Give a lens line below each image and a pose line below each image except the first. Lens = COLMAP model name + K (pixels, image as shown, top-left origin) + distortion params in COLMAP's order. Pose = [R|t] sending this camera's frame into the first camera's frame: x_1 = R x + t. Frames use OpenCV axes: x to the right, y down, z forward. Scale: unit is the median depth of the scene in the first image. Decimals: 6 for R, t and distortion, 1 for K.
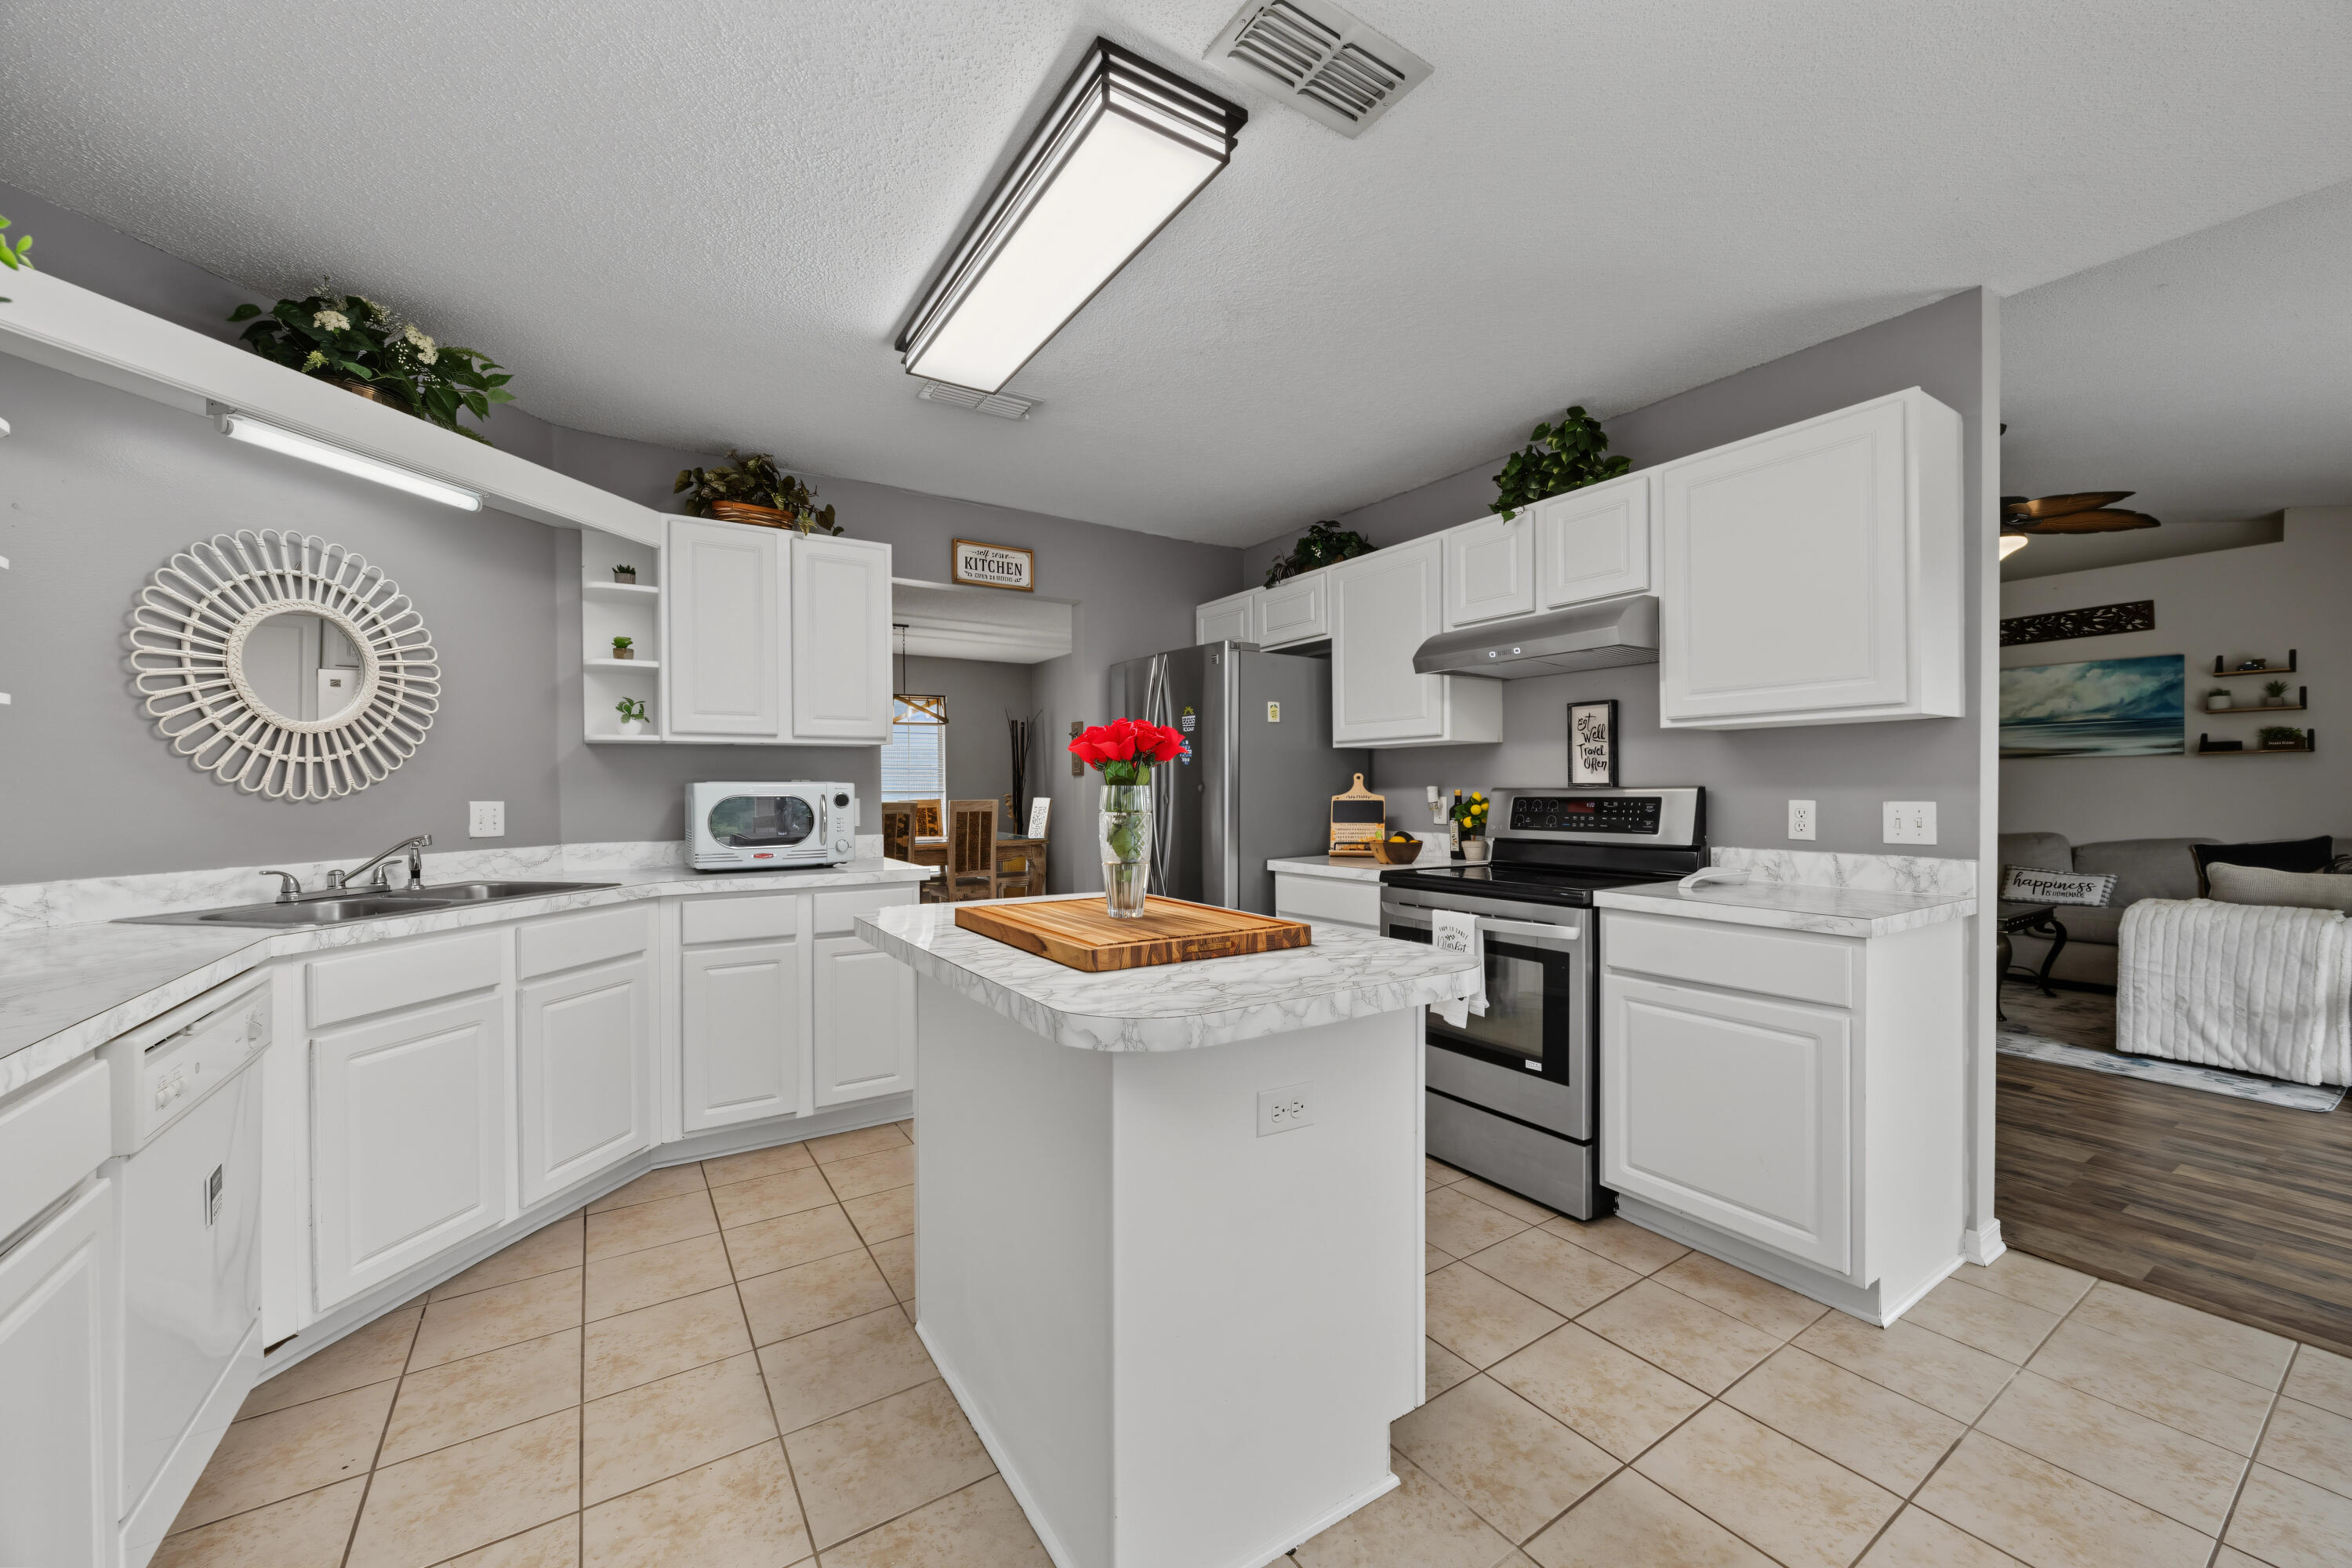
lens RADIAL K [[874.3, 0, 1164.4], [0, 874.3, 791.6], [0, 0, 1]] dist [-0.002214, -0.000213]
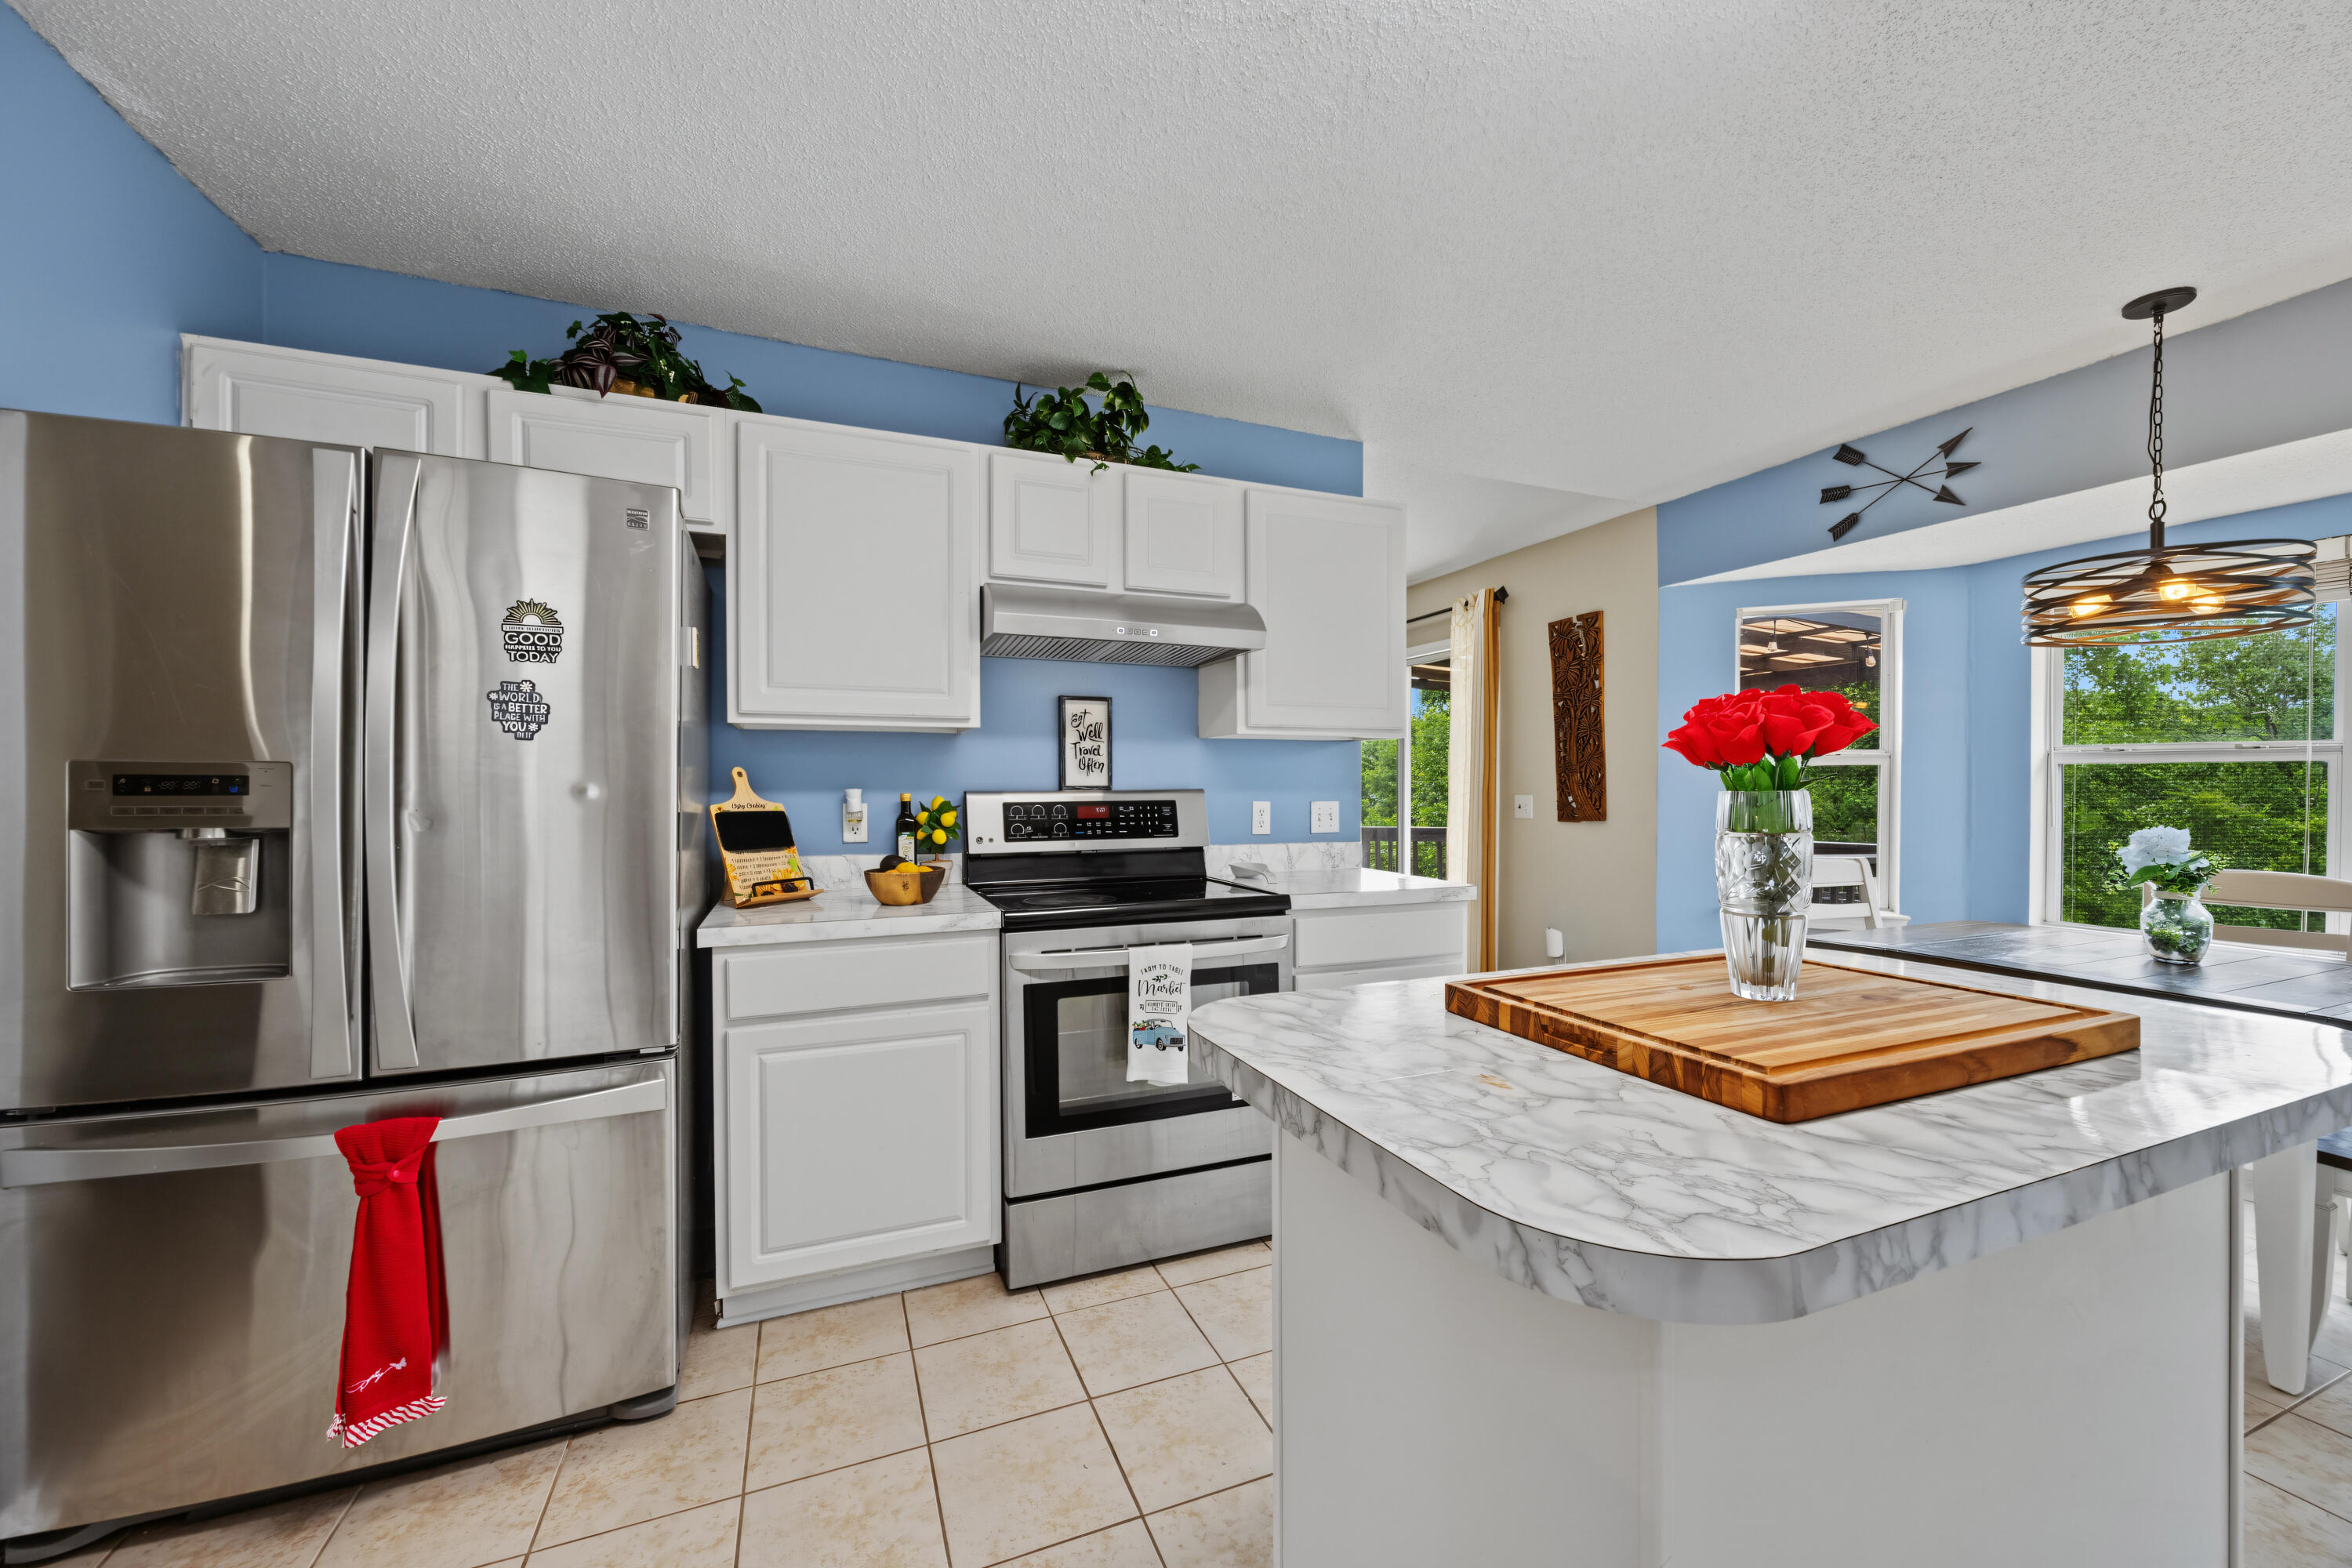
lens RADIAL K [[928.6, 0, 1179.2], [0, 928.6, 796.6], [0, 0, 1]] dist [0.013672, 0.000106]
pose [[0.180547, -0.007312, 0.983539, -0.371722], [0.003536, 0.999971, 0.006785, -0.003819], [-0.983560, 0.002253, 0.180568, 0.604851]]
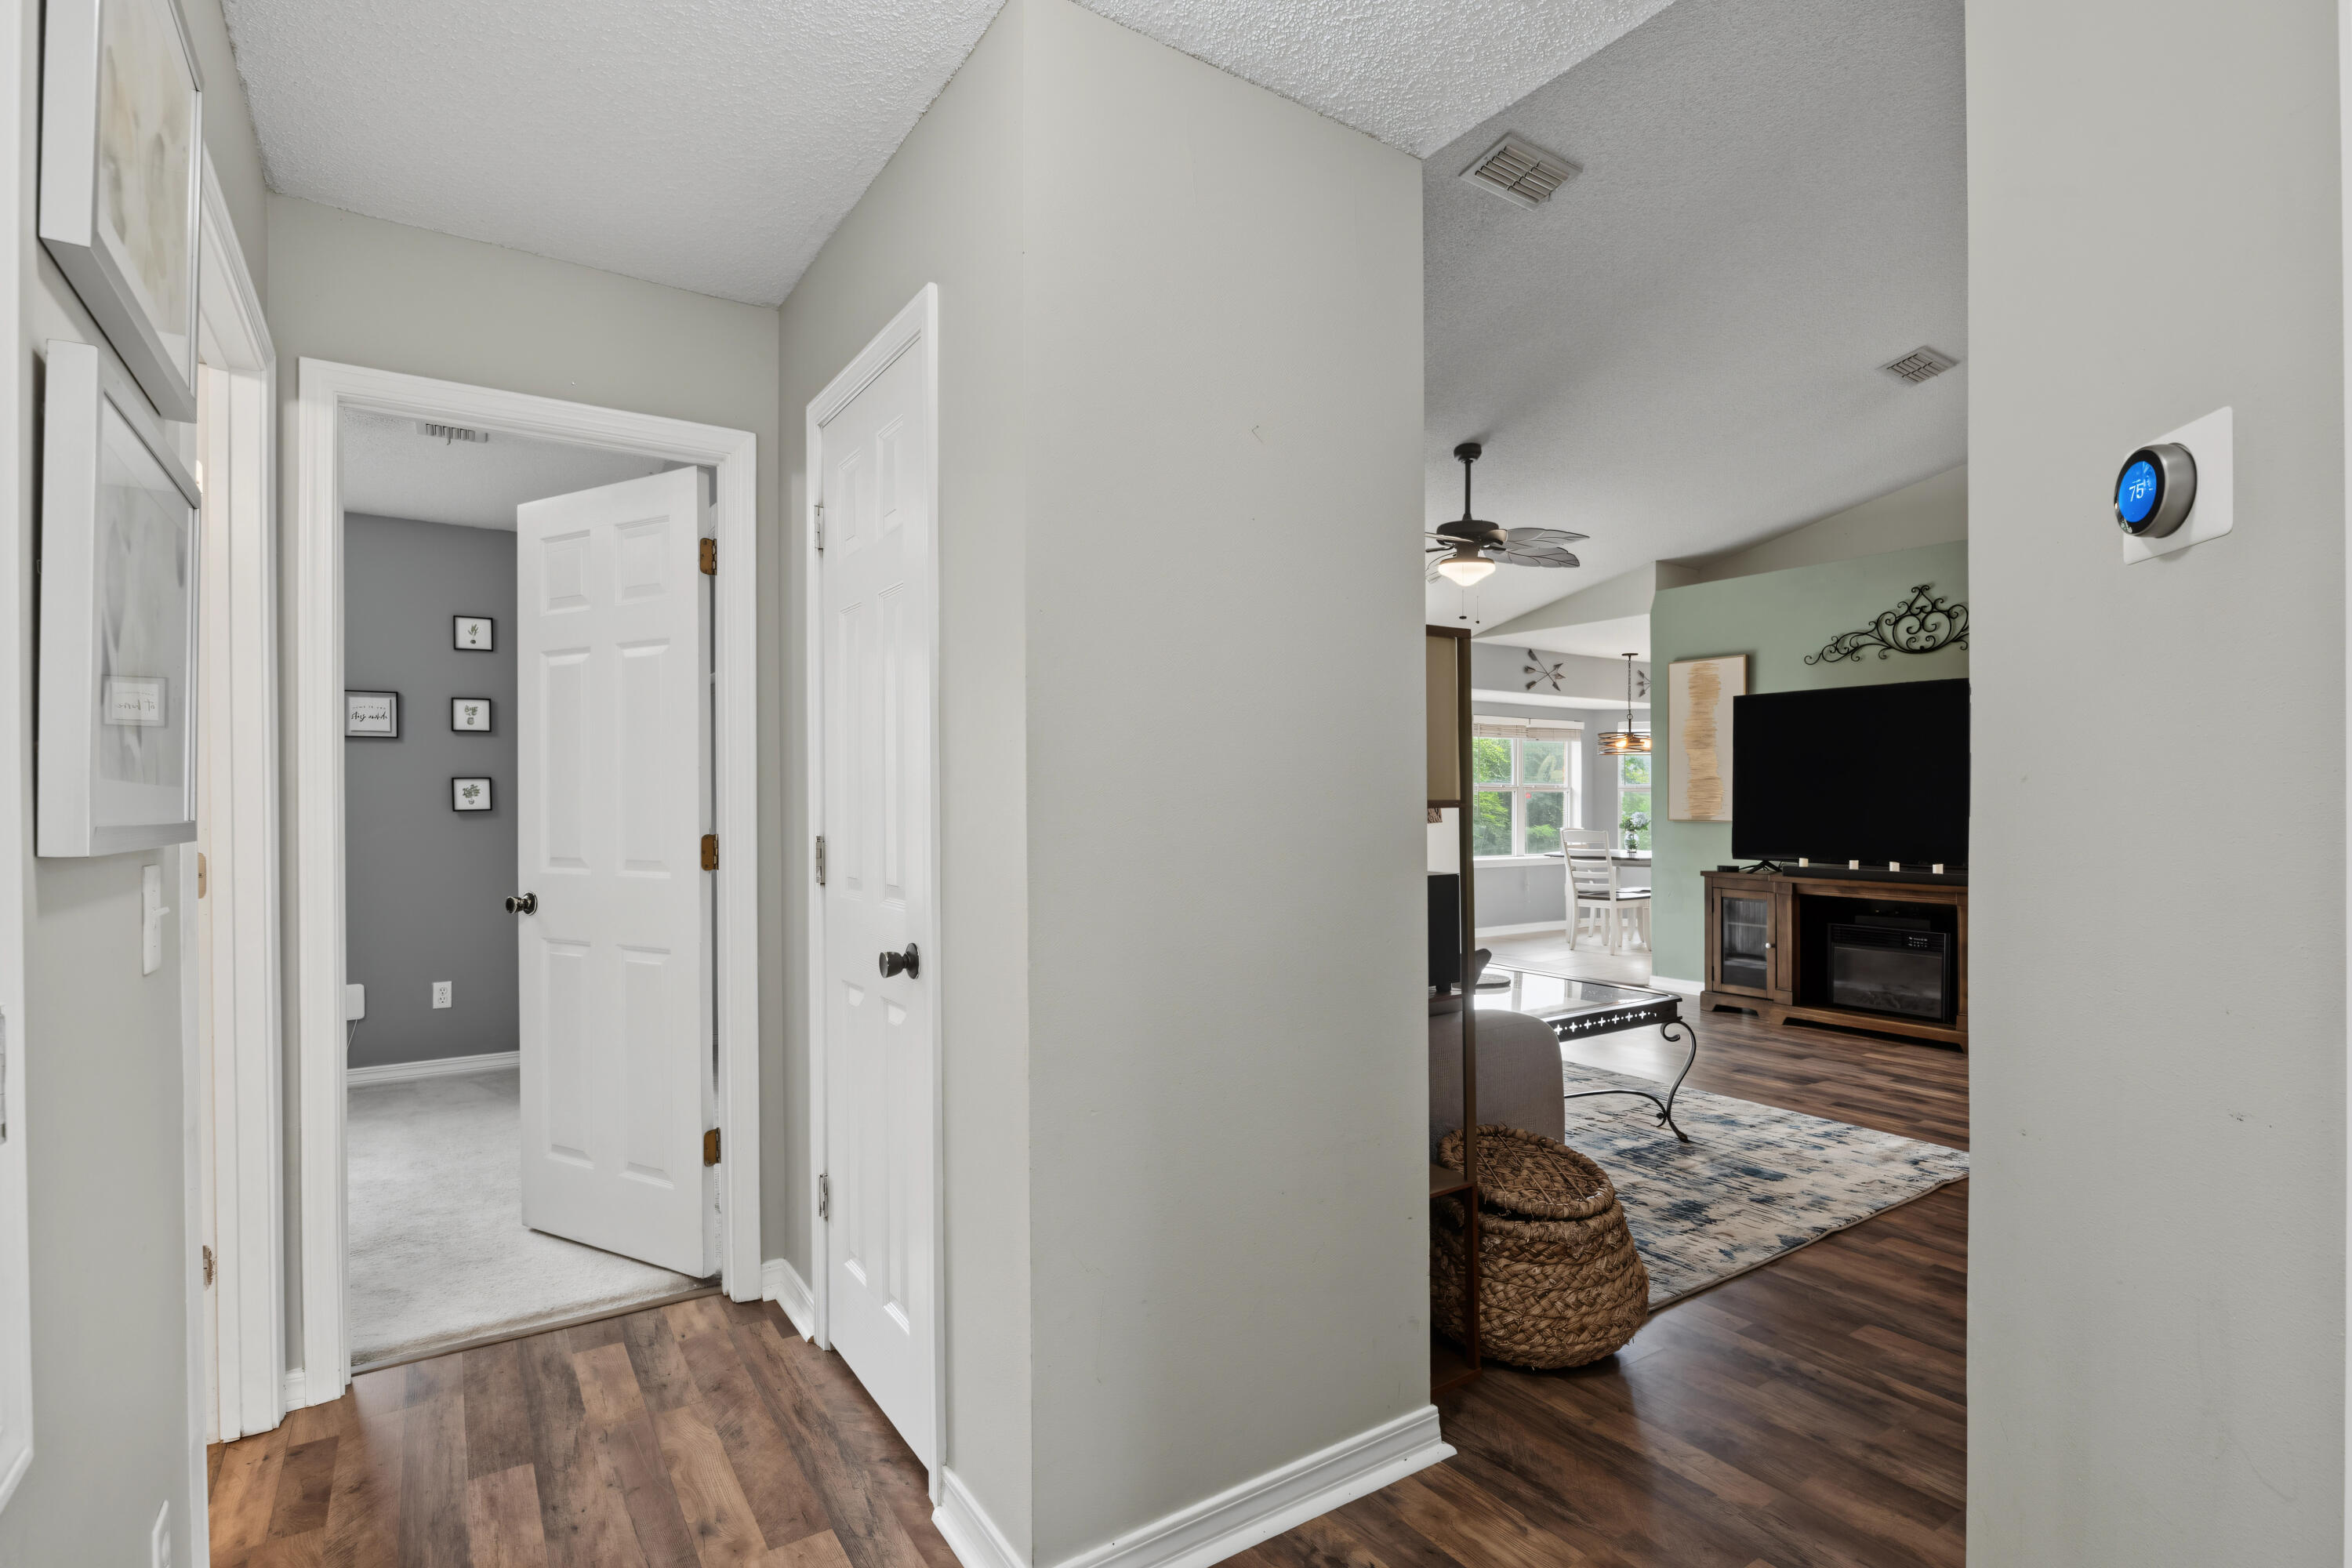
lens RADIAL K [[1093.0, 0, 1178.4], [0, 1093.0, 797.6], [0, 0, 1]] dist [-0.000373, 0.000101]
pose [[-0.999663, 0.004704, -0.025521, 1.457399], [0.004532, 0.999967, 0.006791, -0.030461], [0.025552, 0.006673, -0.999651, 2.493717]]
